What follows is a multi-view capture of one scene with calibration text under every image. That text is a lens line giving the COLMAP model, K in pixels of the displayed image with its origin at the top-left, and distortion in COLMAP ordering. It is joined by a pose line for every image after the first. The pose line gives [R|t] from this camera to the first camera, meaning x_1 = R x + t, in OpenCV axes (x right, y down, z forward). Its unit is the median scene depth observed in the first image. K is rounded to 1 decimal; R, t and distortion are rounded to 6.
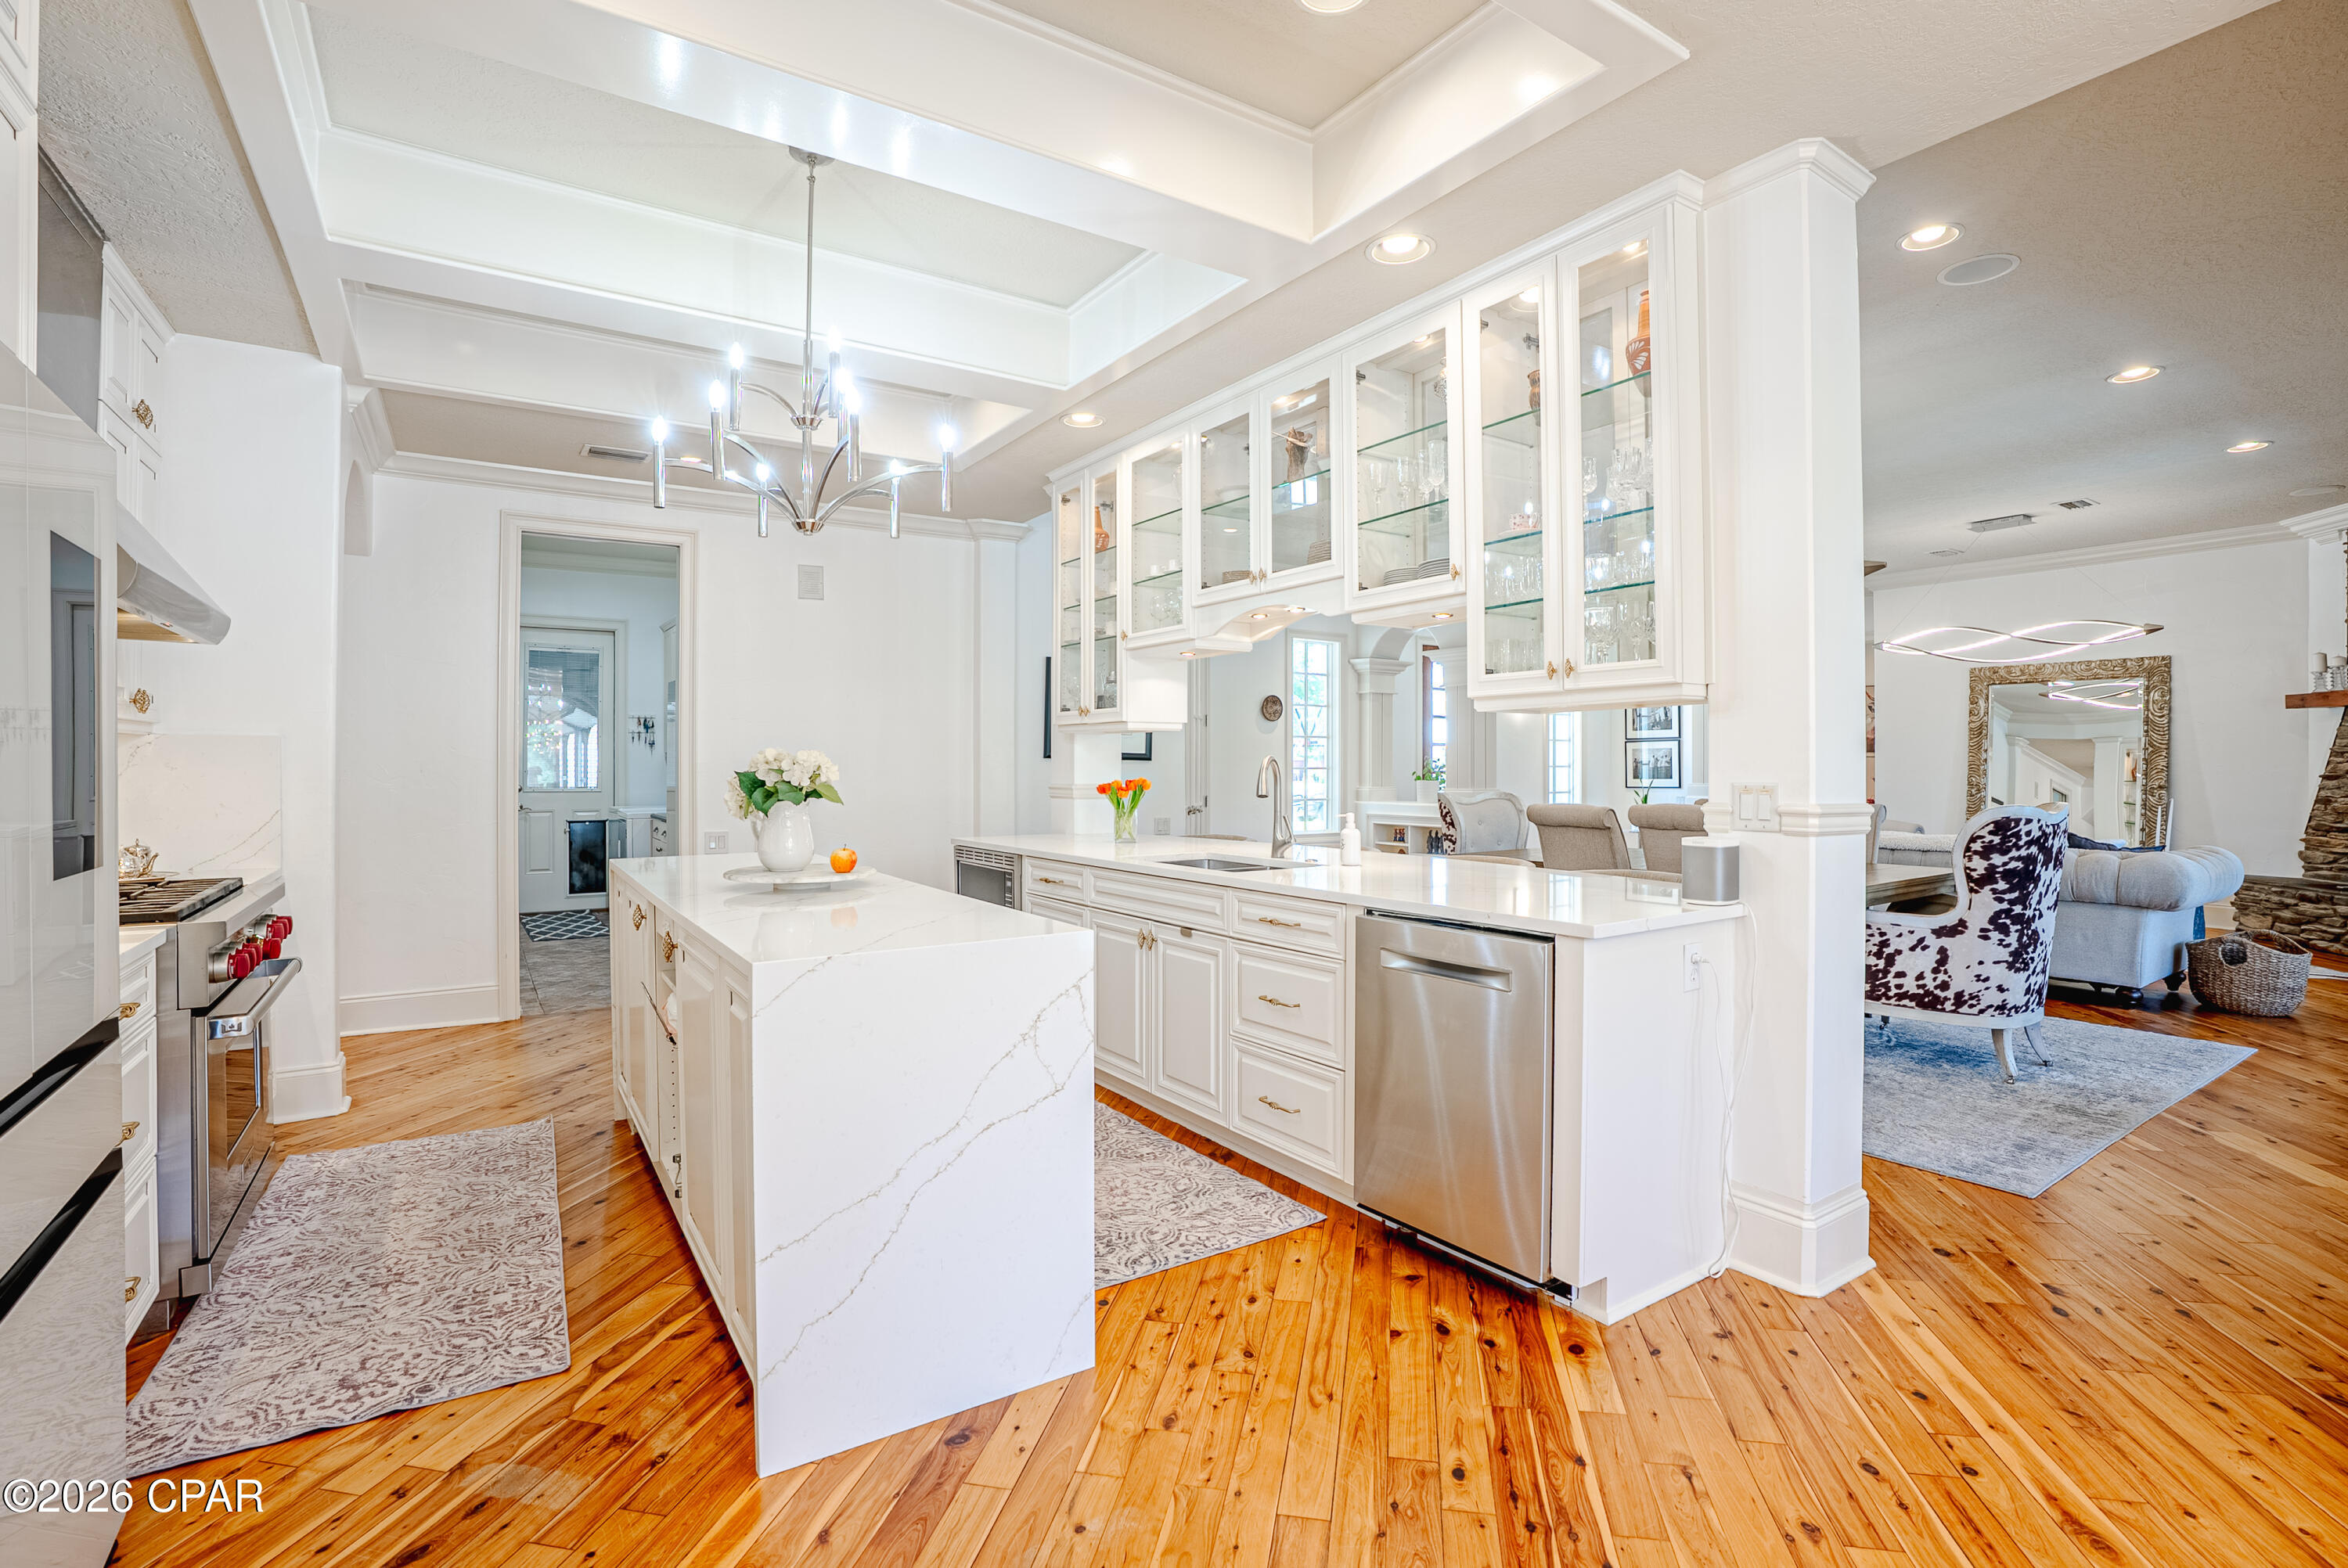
lens RADIAL K [[1087.1, 0, 1197.0], [0, 1087.1, 761.1], [0, 0, 1]] dist [-0.062673, 0.024242]
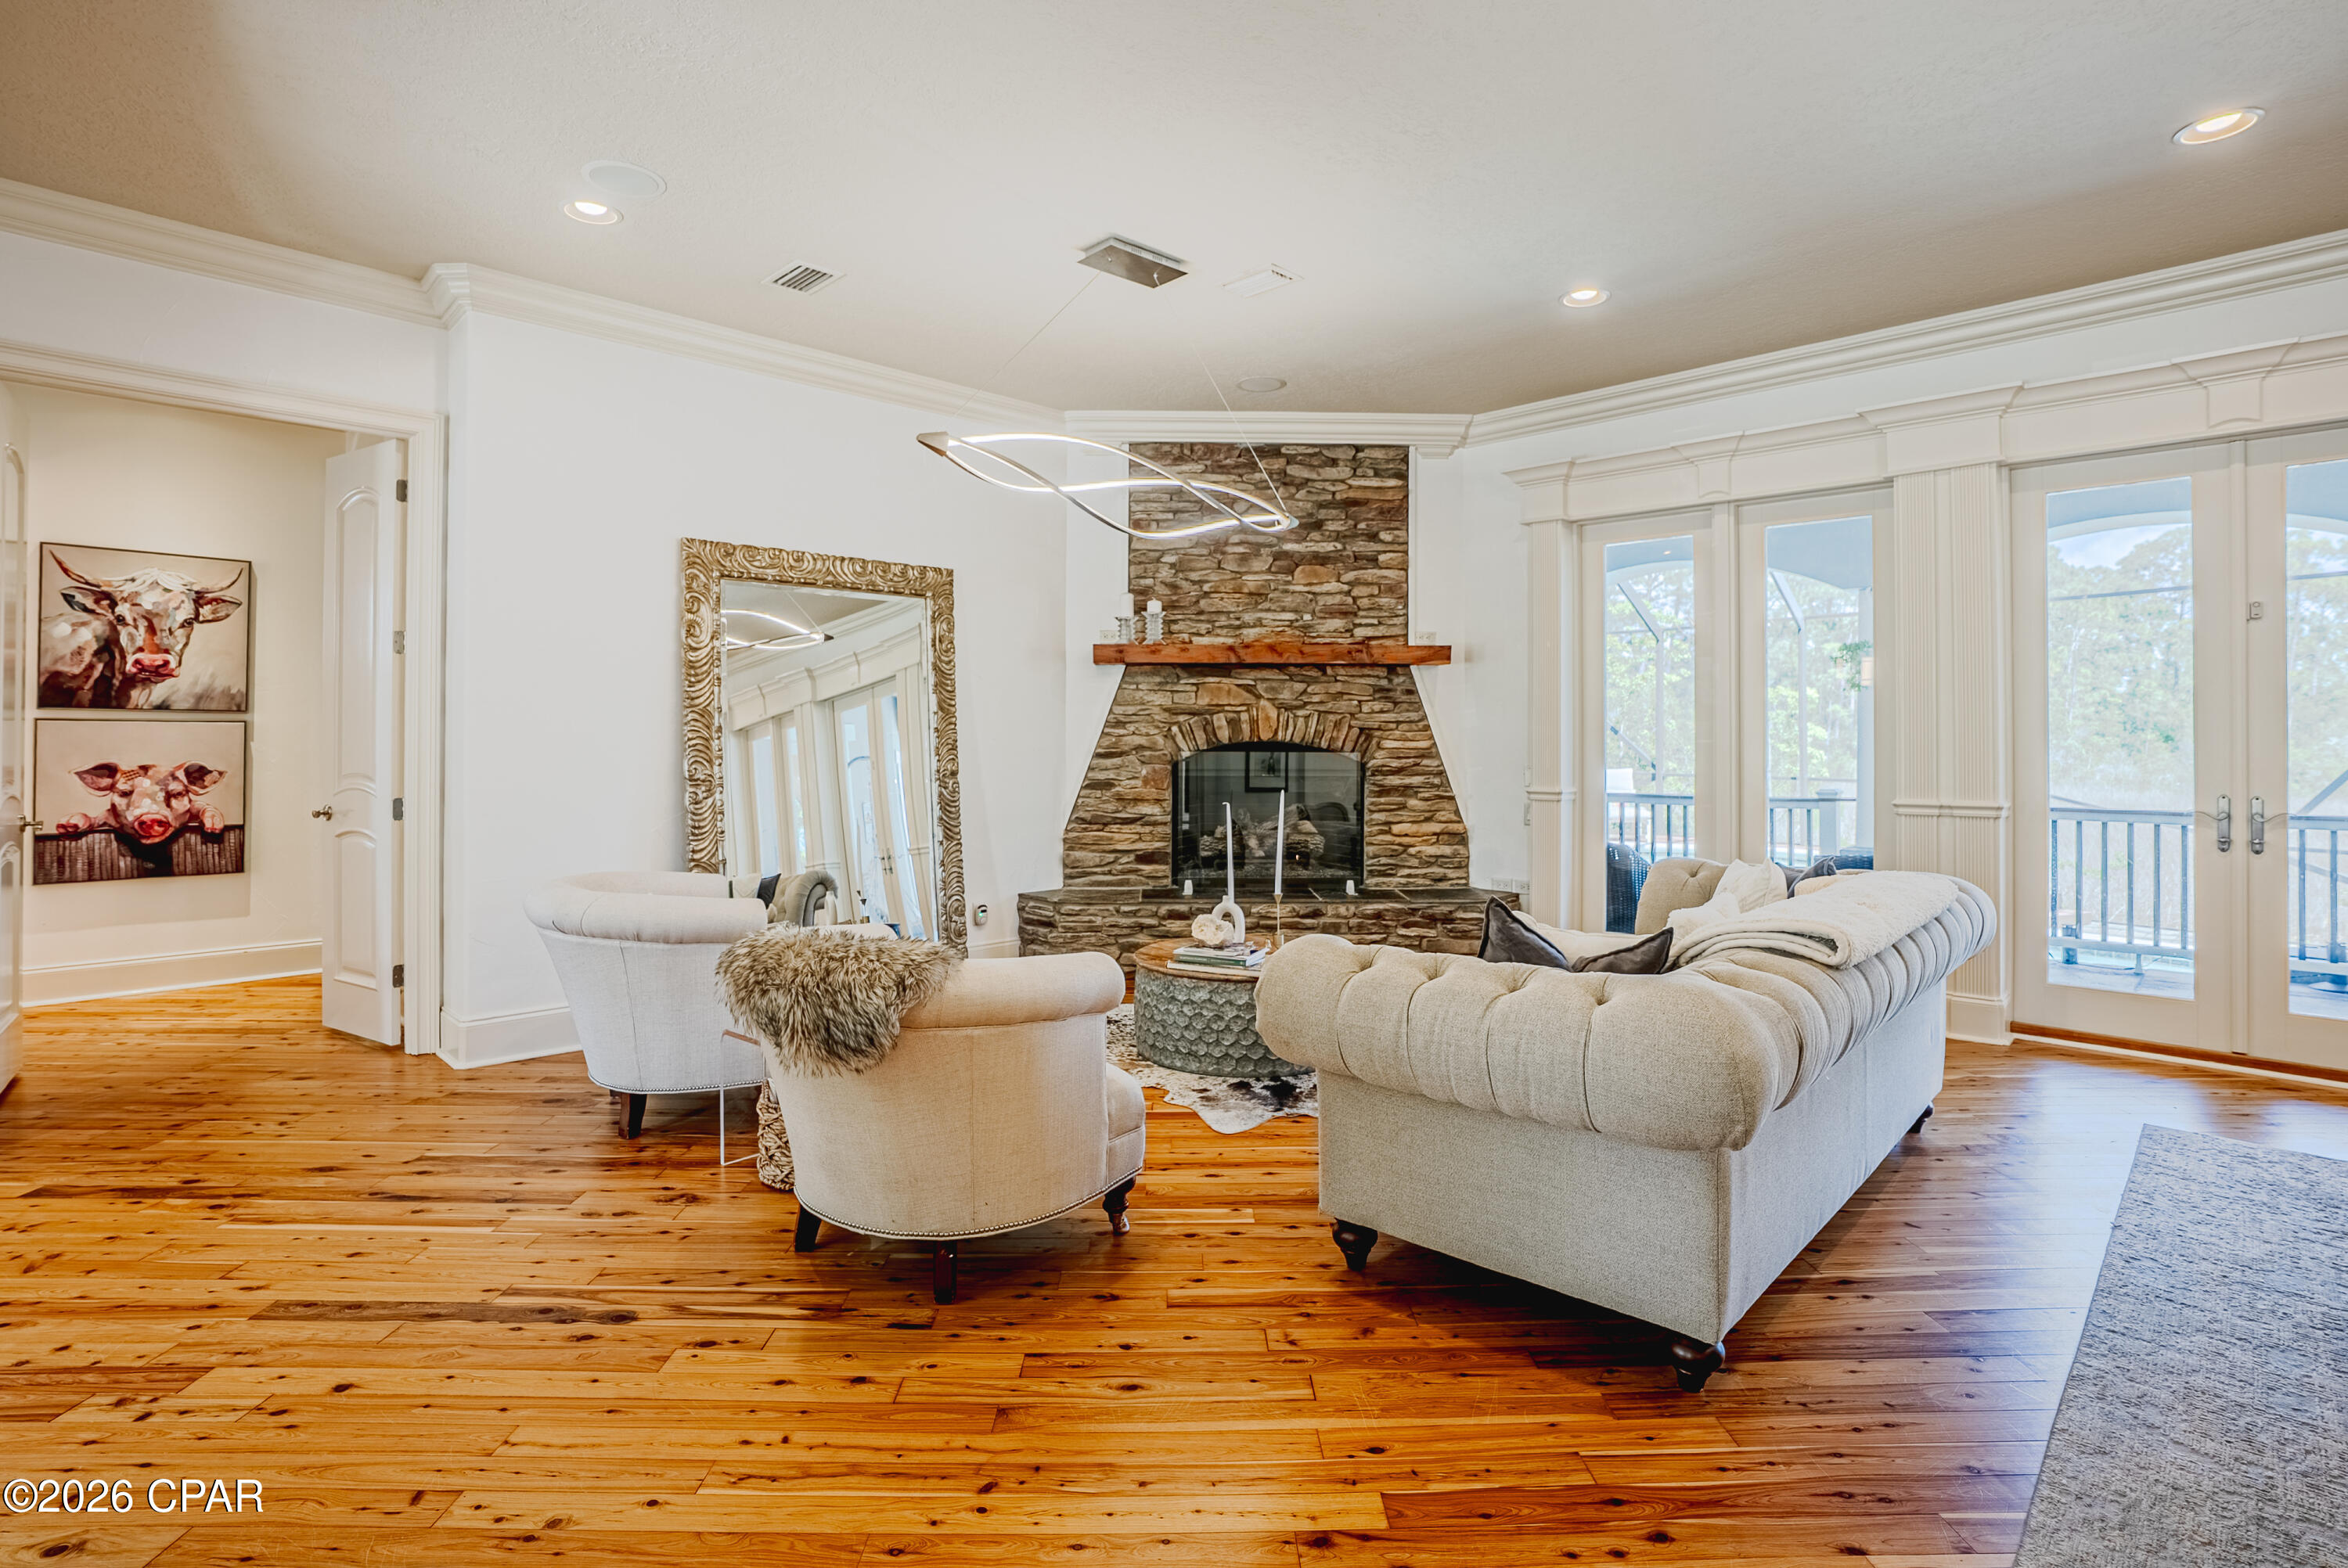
lens RADIAL K [[1148.4, 0, 1185.8], [0, 1148.4, 732.0], [0, 0, 1]] dist [-0.042107, 0.001080]
pose [[-0.189587, 0.005320, 0.981850, 0.606913], [-0.001693, 0.999982, -0.005745, 0.009163], [-0.981863, -0.002752, -0.189574, 2.908853]]
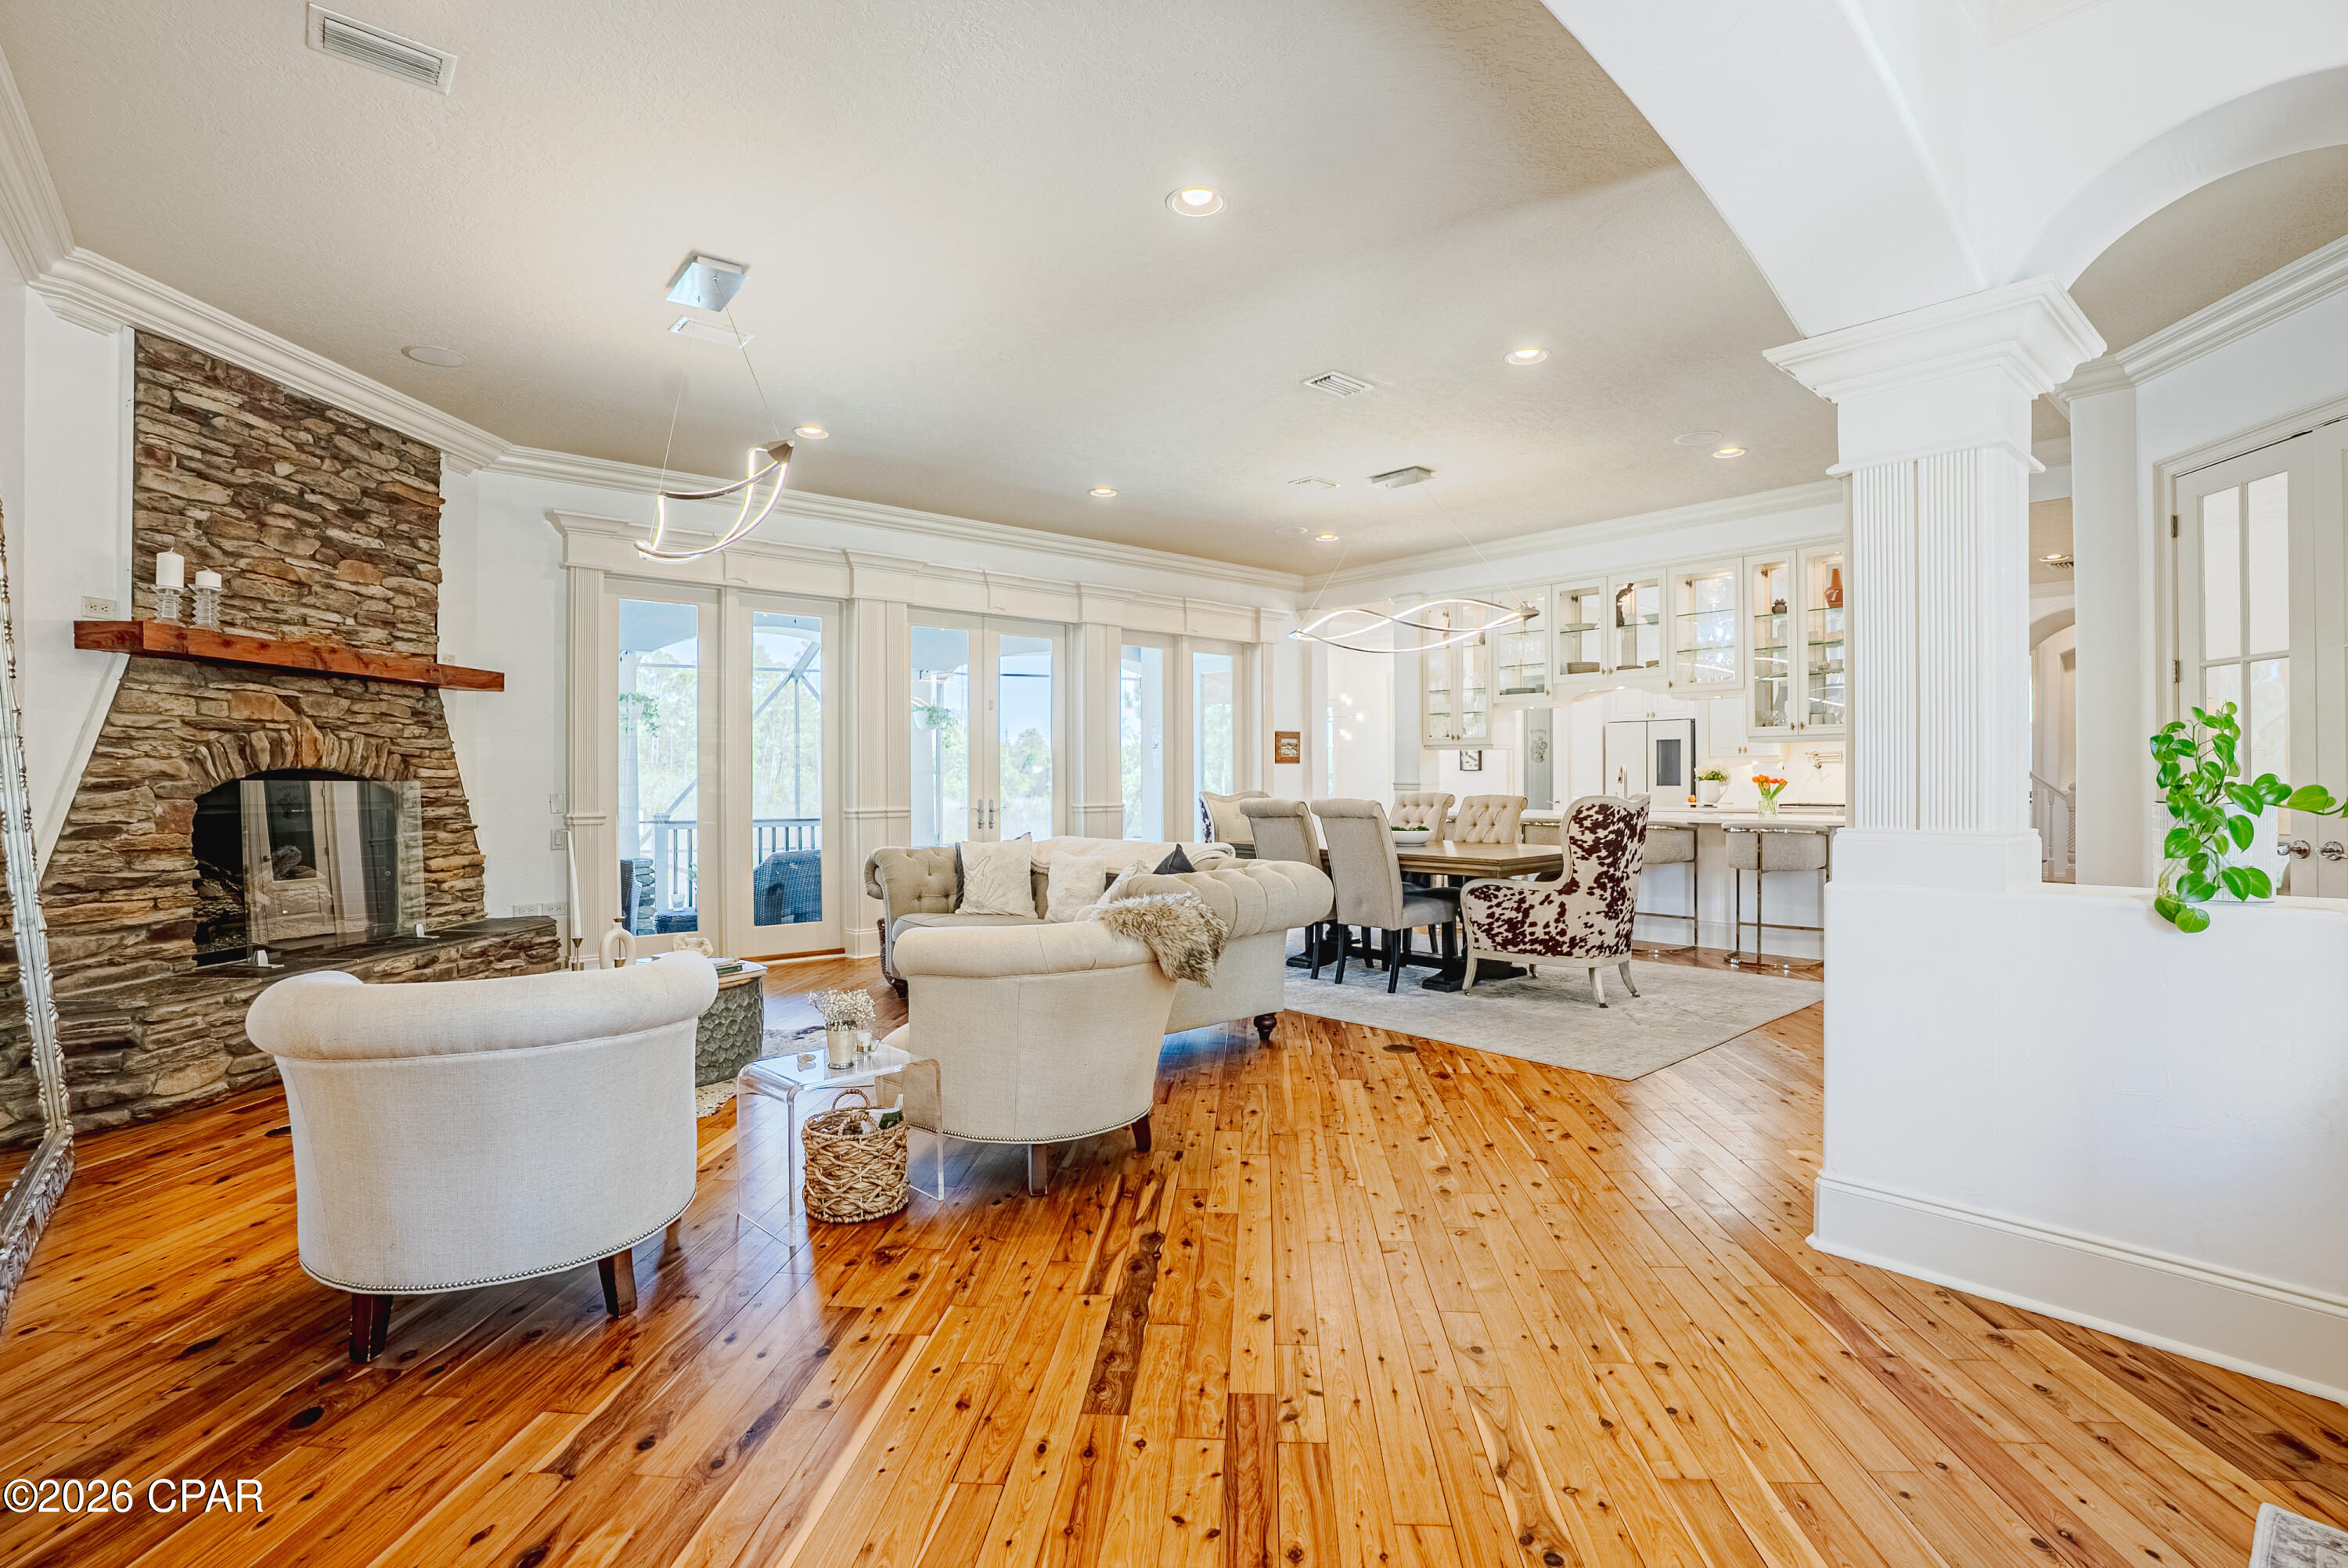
lens RADIAL K [[1095.5, 0, 1174.0], [0, 1095.5, 784.0], [0, 0, 1]] dist [-0.074358, 0.029684]
pose [[-0.994765, 0.002043, -0.102171, 1.606138], [0.001810, 0.999996, 0.002376, 0.037777], [0.102176, 0.002179, -0.994764, 4.137148]]
